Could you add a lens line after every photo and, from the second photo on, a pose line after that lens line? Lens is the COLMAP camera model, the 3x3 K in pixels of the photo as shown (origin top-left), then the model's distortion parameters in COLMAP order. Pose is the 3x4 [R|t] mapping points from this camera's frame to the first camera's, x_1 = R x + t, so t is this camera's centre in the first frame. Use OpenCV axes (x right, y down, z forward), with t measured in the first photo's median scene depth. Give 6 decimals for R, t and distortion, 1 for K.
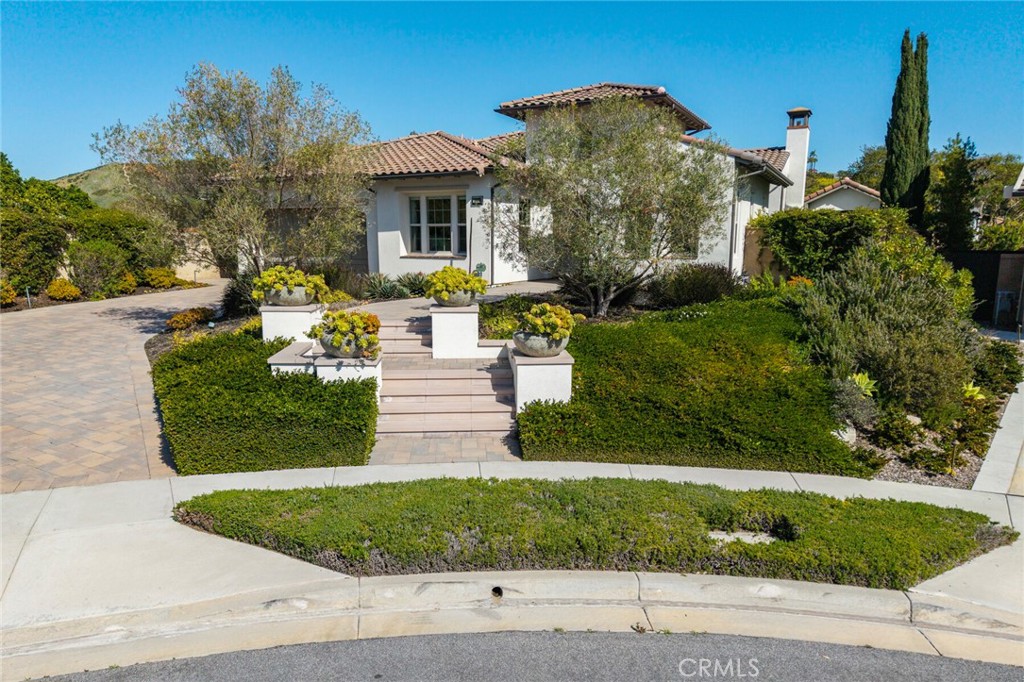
lens RADIAL K [[687.8, 0, 505.3], [0, 687.8, 382.6], [0, 0, 1]] dist [0.008300, -0.000279]
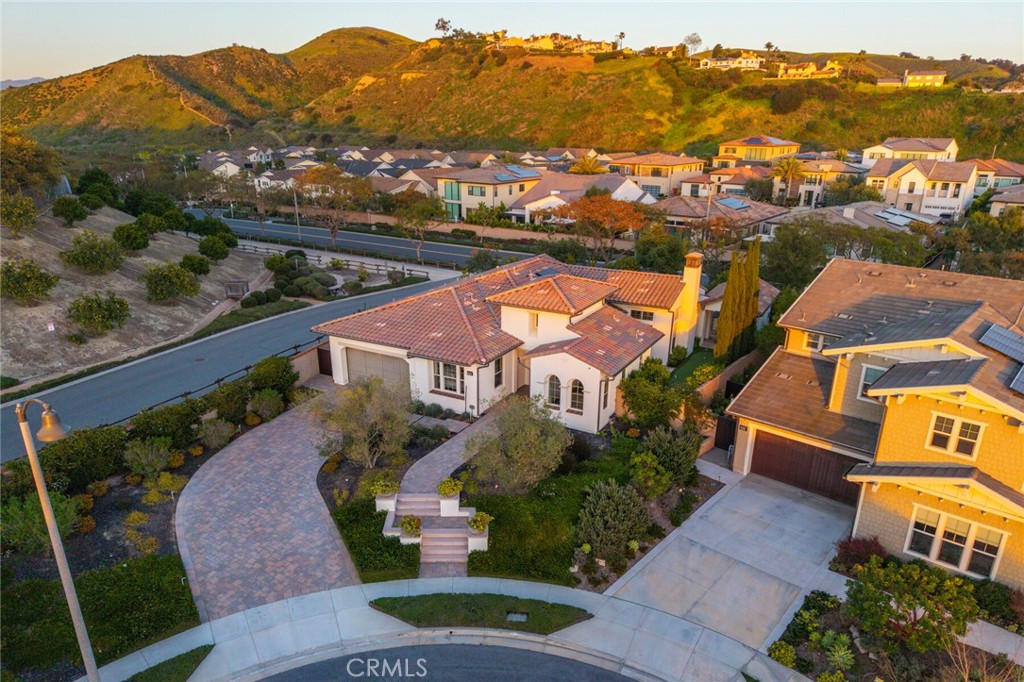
lens RADIAL K [[687.8, 0, 505.3], [0, 687.8, 382.6], [0, 0, 1]] dist [0.008300, -0.000279]
pose [[0.999030, 0.019801, -0.039329, 0.265590], [-0.013864, 0.989208, 0.145863, -1.067153], [0.041793, -0.145177, 0.988523, -1.713899]]
